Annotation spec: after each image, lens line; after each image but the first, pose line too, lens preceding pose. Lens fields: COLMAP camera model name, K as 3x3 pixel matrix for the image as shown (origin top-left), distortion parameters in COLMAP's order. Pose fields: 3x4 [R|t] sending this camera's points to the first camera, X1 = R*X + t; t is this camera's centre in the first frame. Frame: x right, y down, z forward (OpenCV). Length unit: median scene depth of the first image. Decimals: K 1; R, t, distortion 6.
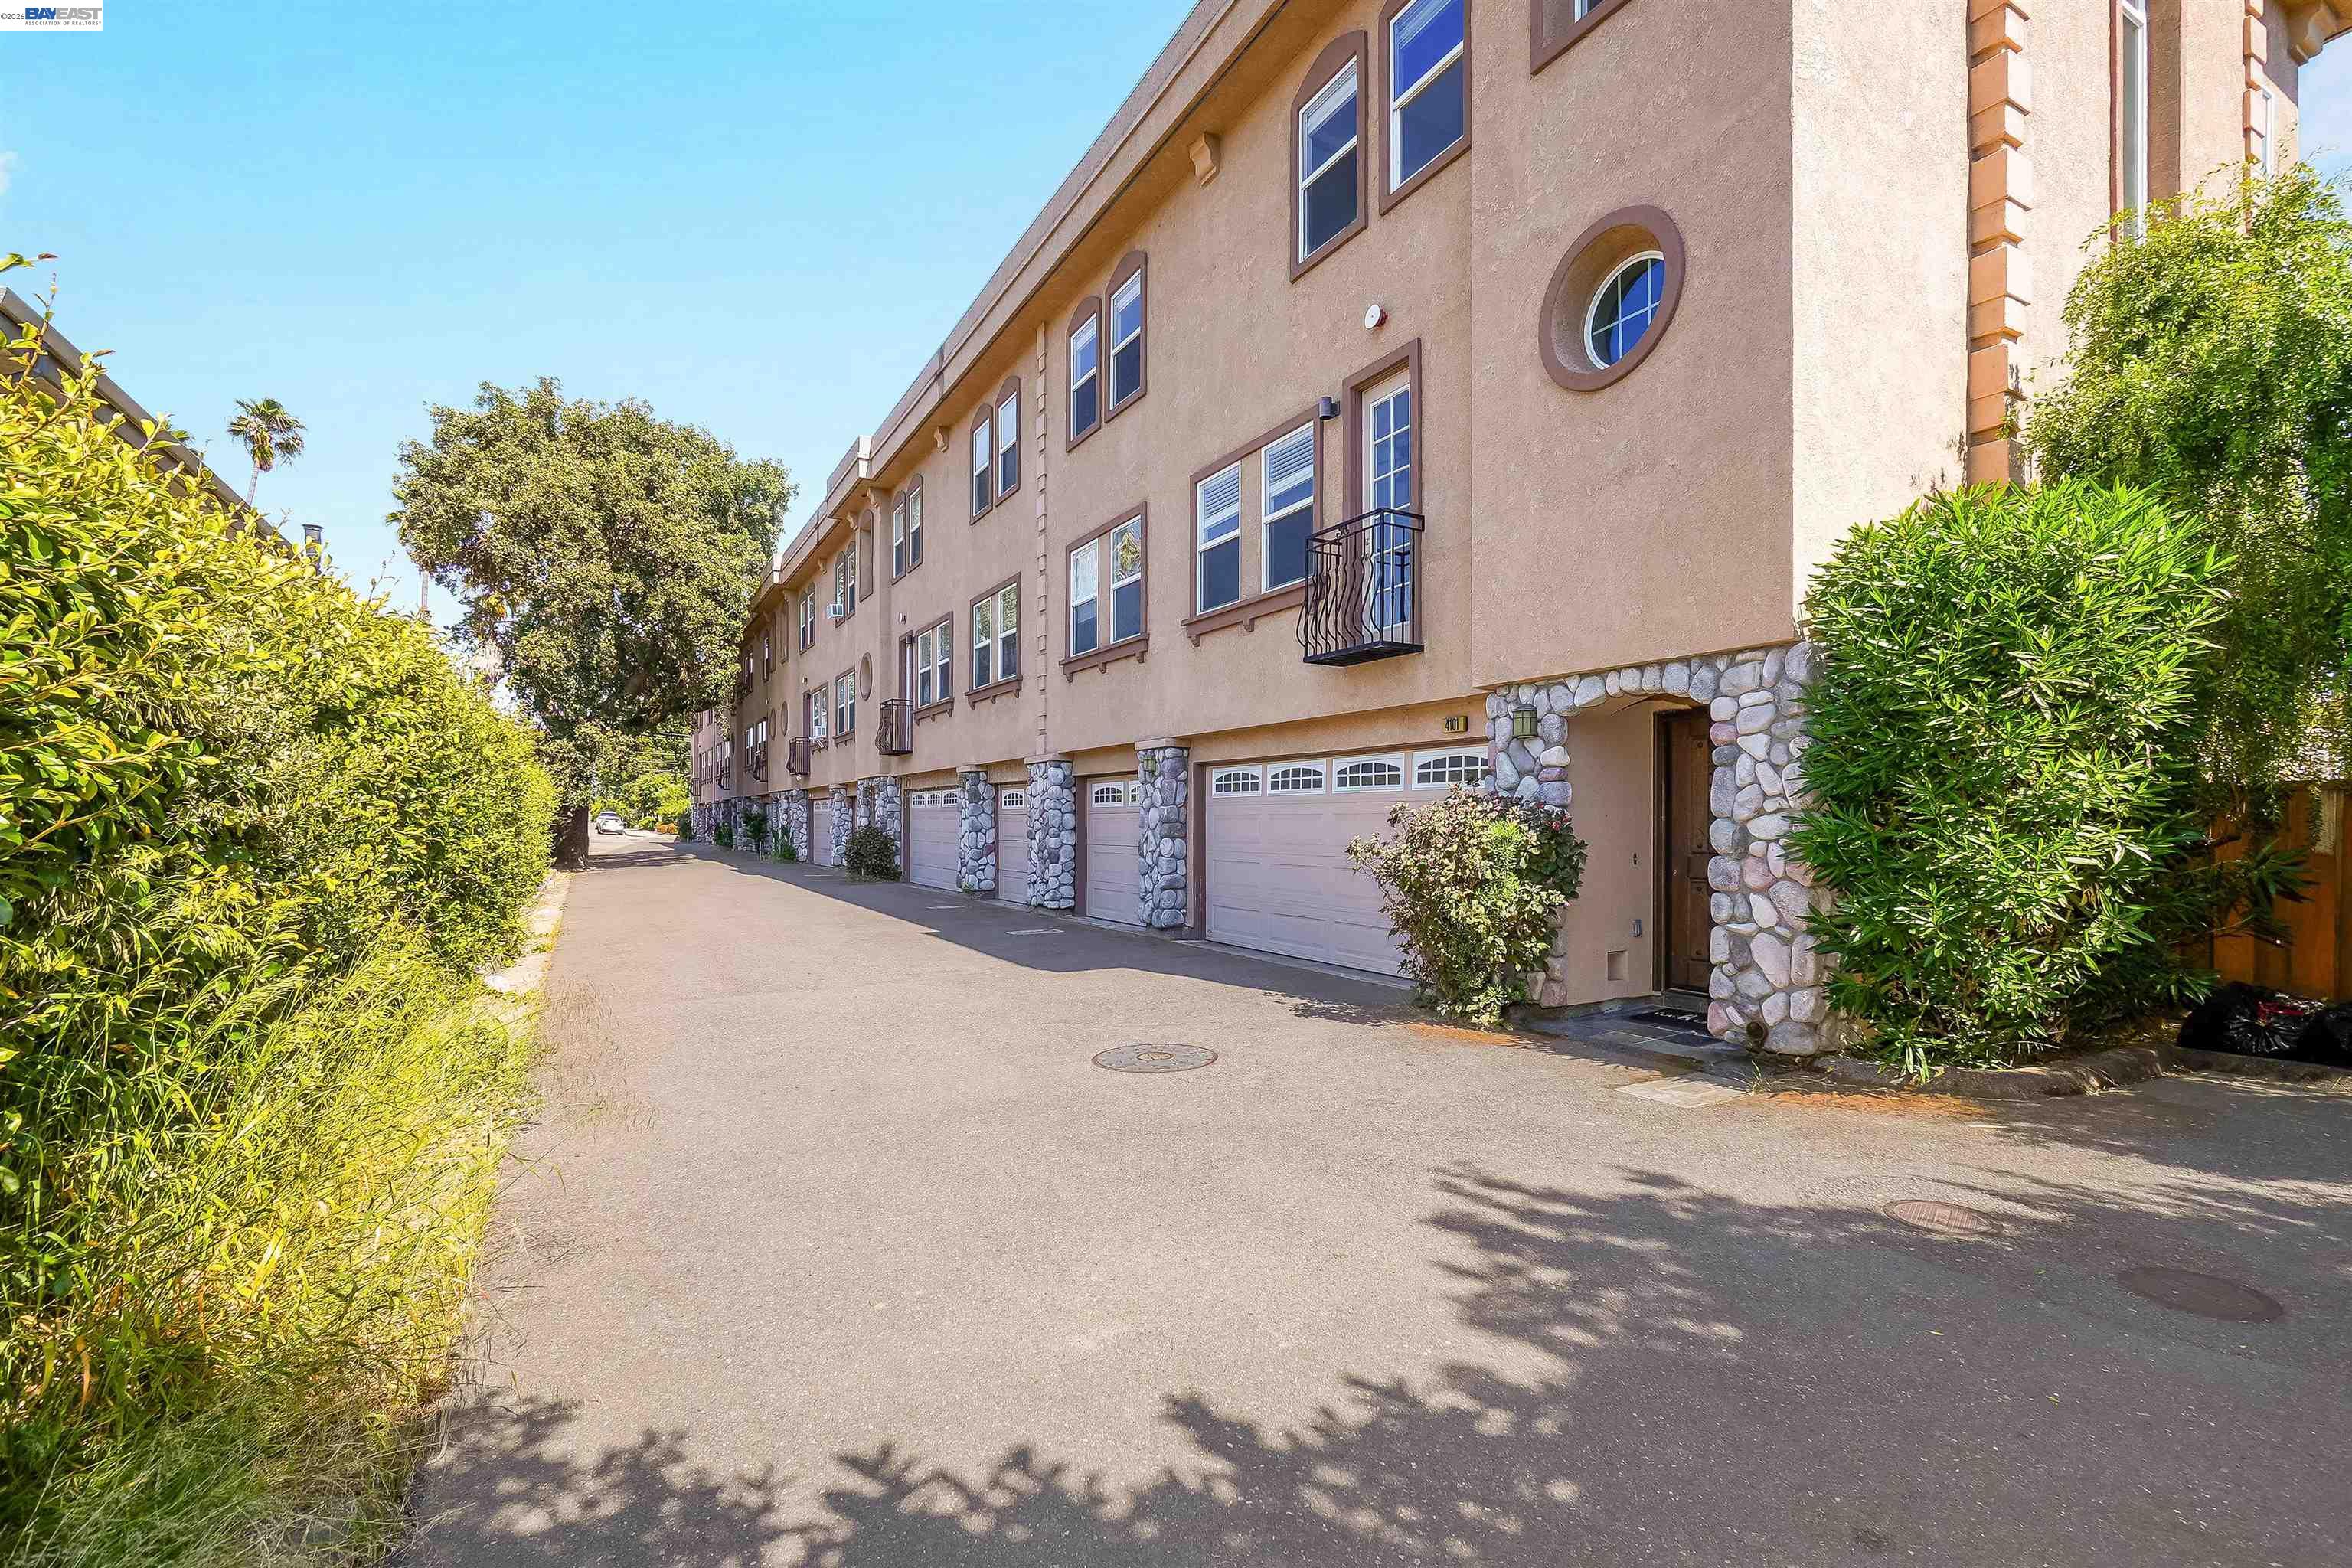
lens RADIAL K [[1032.4, 0, 1182.1], [0, 1032.4, 776.1], [0, 0, 1]] dist [-0.014620, 0.005262]
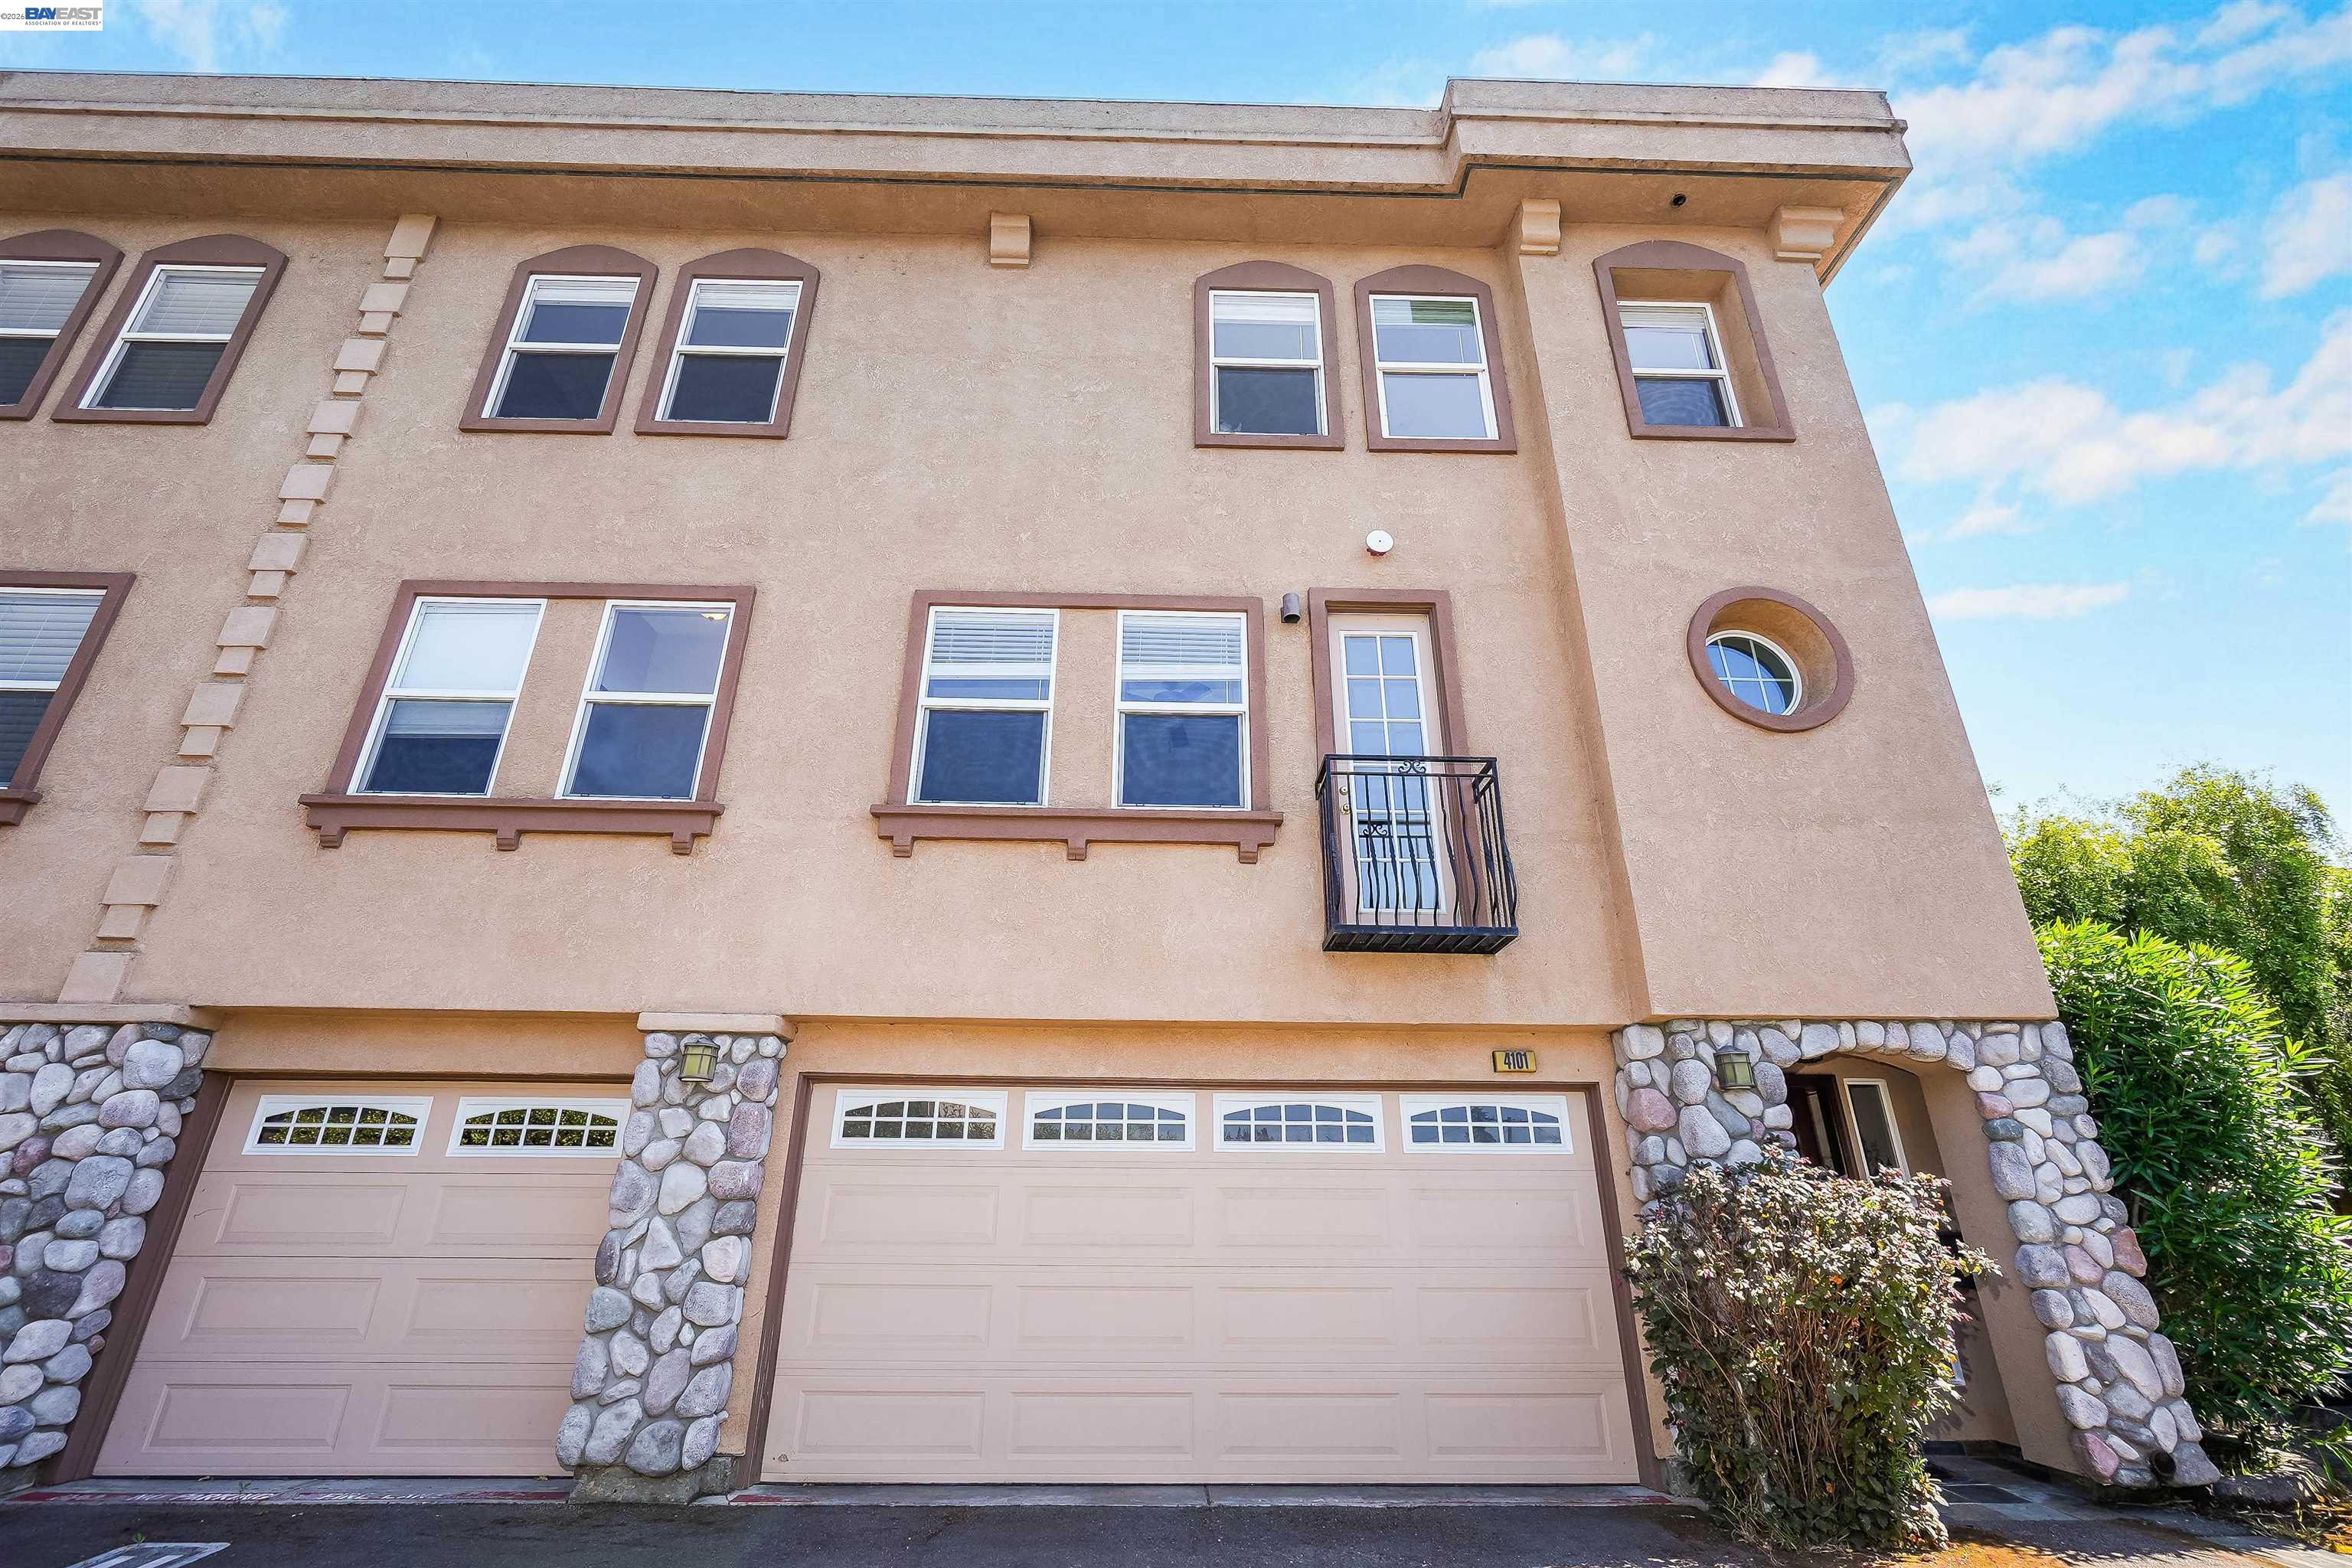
lens RADIAL K [[988.5, 0, 1174.3], [0, 988.5, 754.5], [0, 0, 1]] dist [-0.009193, 0.000542]
pose [[0.477492, 0.365465, 0.799022, -0.446382], [-0.043614, 0.918127, -0.393879, 0.033712], [-0.877553, 0.153226, 0.454338, 0.764172]]
